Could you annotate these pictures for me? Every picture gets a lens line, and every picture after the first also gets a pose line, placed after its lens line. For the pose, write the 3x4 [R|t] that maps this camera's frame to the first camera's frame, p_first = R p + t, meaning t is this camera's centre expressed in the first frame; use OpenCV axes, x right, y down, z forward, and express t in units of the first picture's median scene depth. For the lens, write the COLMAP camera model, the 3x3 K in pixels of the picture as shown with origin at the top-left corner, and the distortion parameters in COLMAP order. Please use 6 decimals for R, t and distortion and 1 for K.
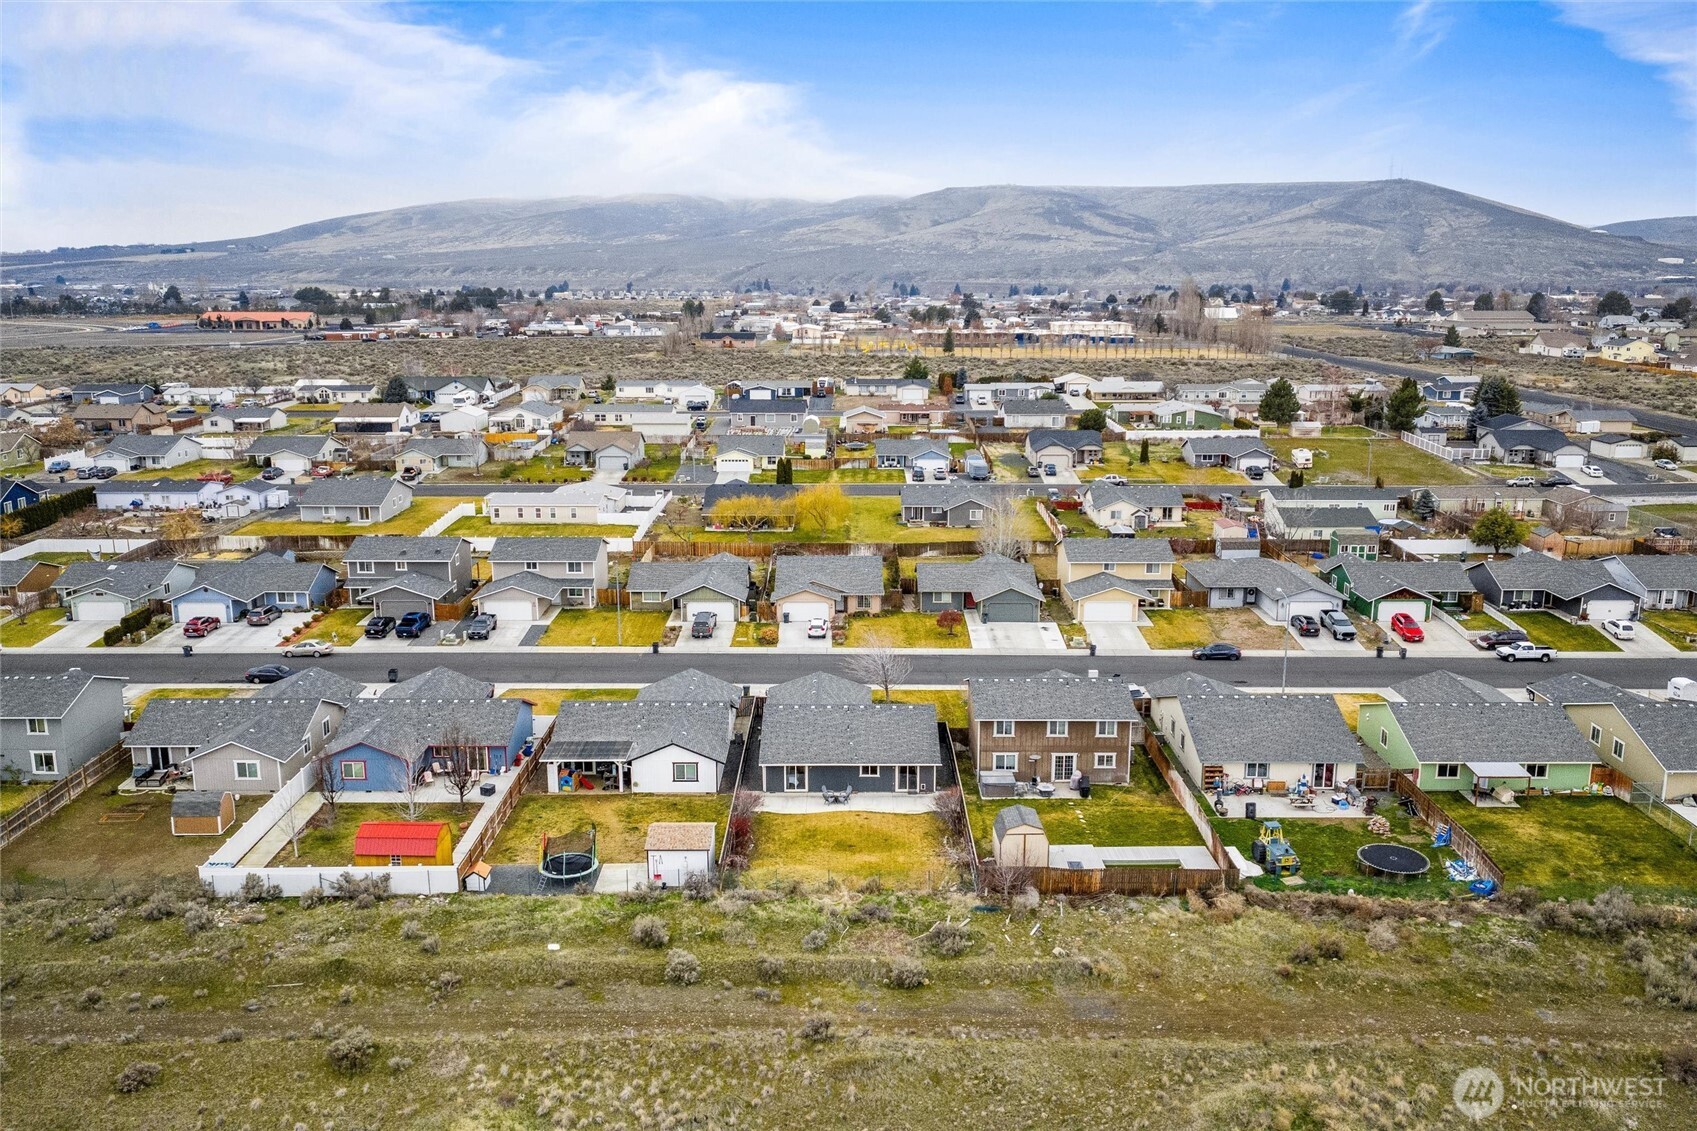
lens RADIAL K [[1391.3, 0, 853.9], [0, 1391.3, 580.3], [0, 0, 1]] dist [0.023755, -0.038554]
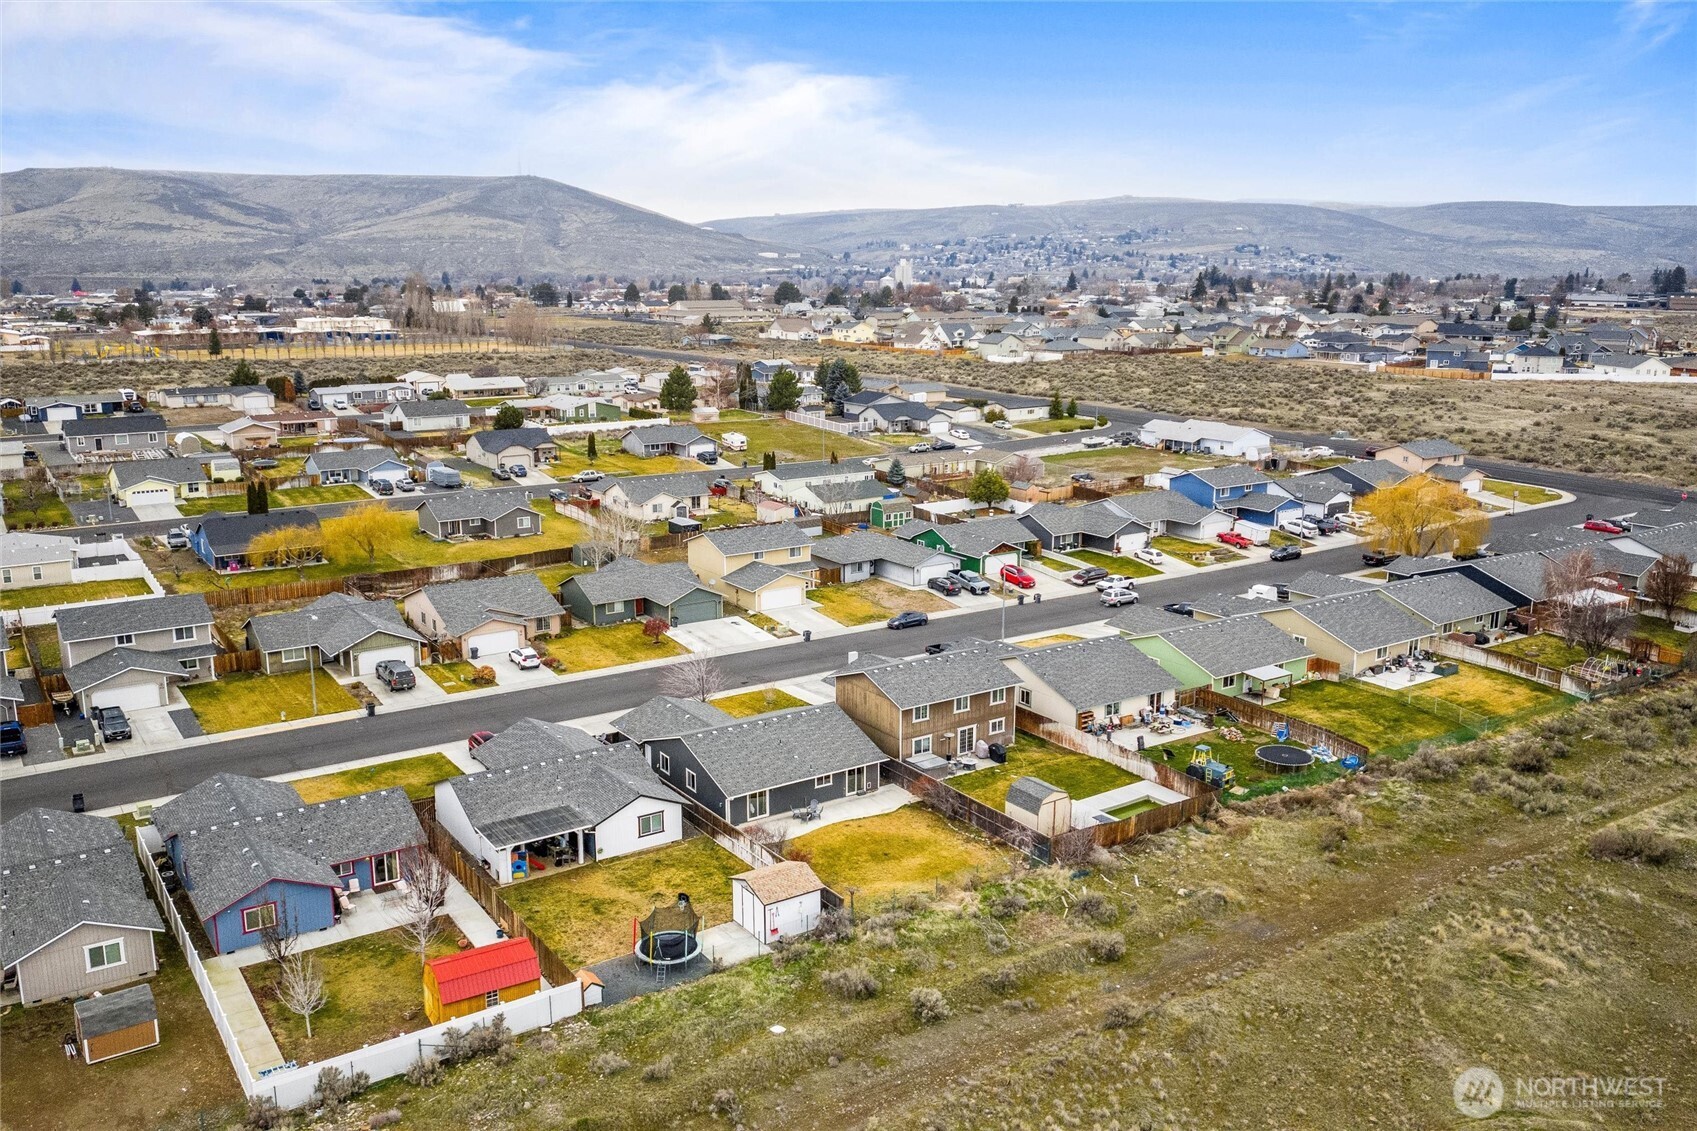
lens RADIAL K [[1391.3, 0, 852.5], [0, 1391.3, 554.6], [0, 0, 1]] dist [0.023755, -0.038554]
pose [[0.828704, -0.116486, 0.547431, -0.318100], [0.123404, 0.992059, 0.024286, -0.026726], [-0.545913, 0.047429, 0.836498, 0.110042]]
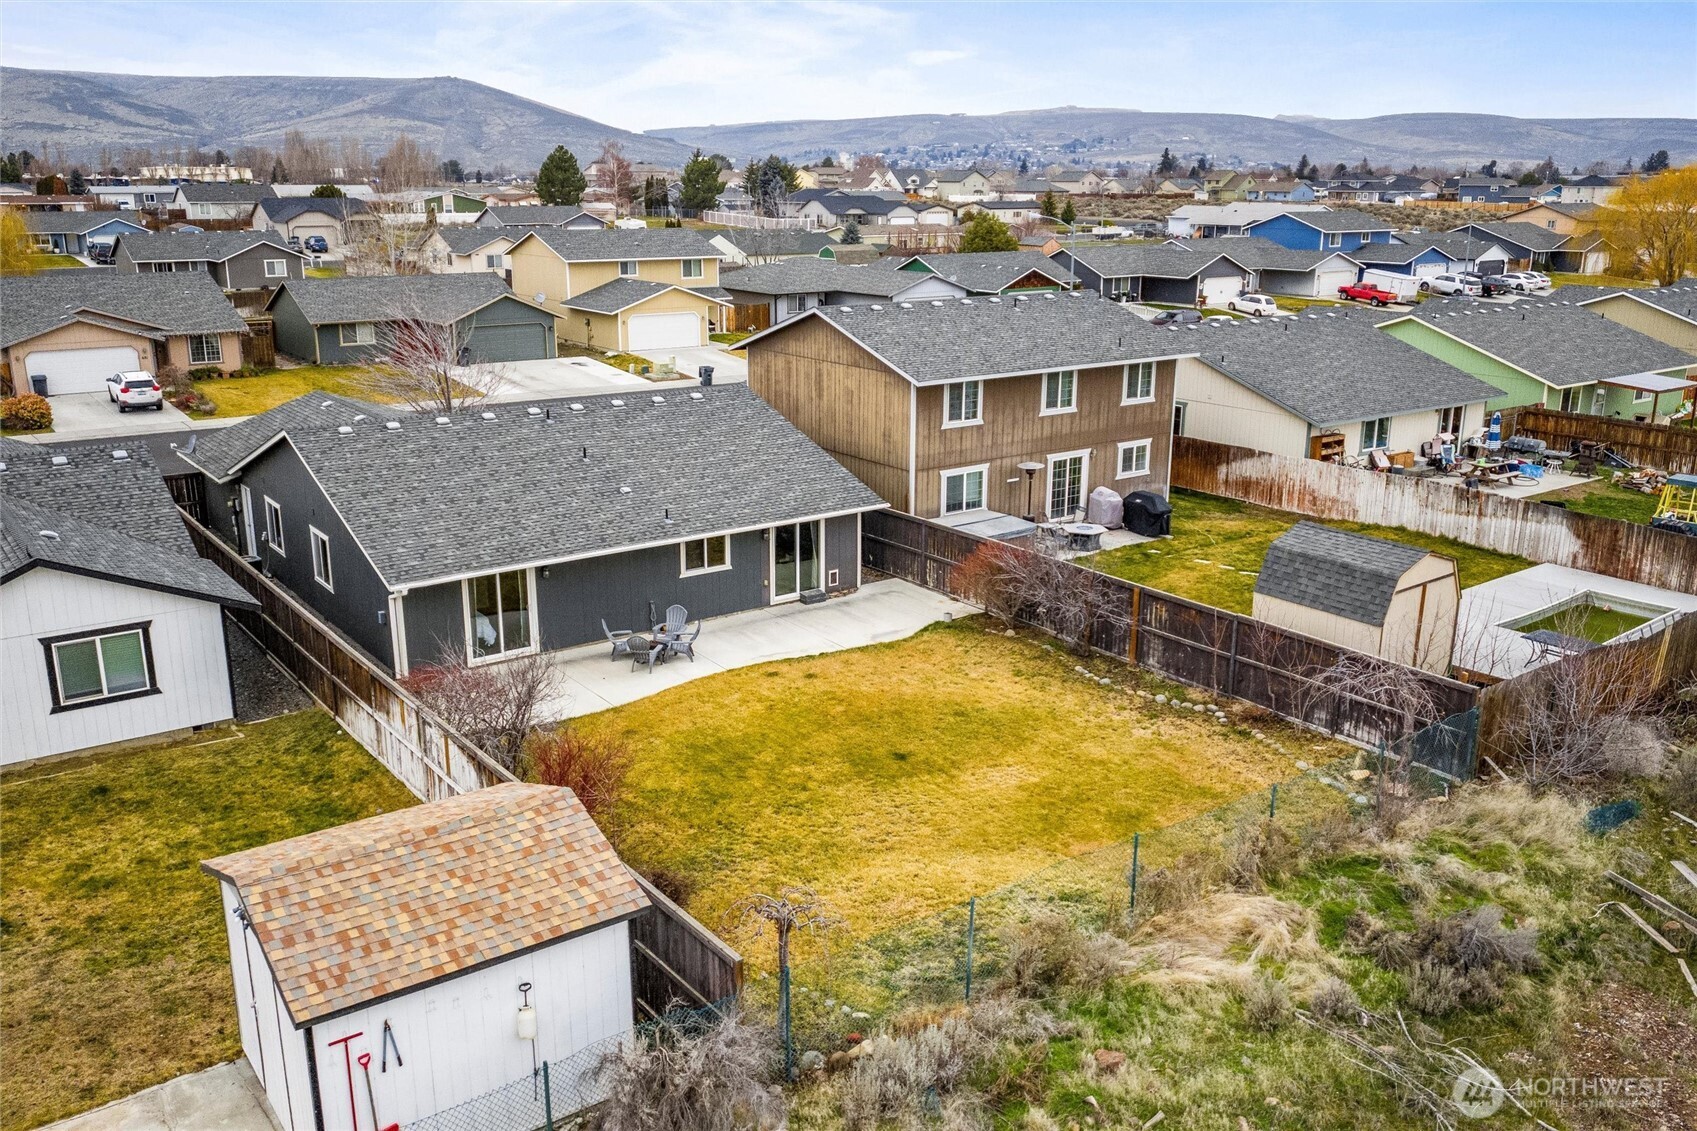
lens RADIAL K [[1391.3, 0, 855.1], [0, 1391.3, 567.6], [0, 0, 1]] dist [0.023755, -0.038554]
pose [[0.802899, -0.158024, 0.574788, -0.101873], [0.127934, 0.987435, 0.092765, 0.073873], [-0.582225, -0.000946, 0.813027, 0.459388]]
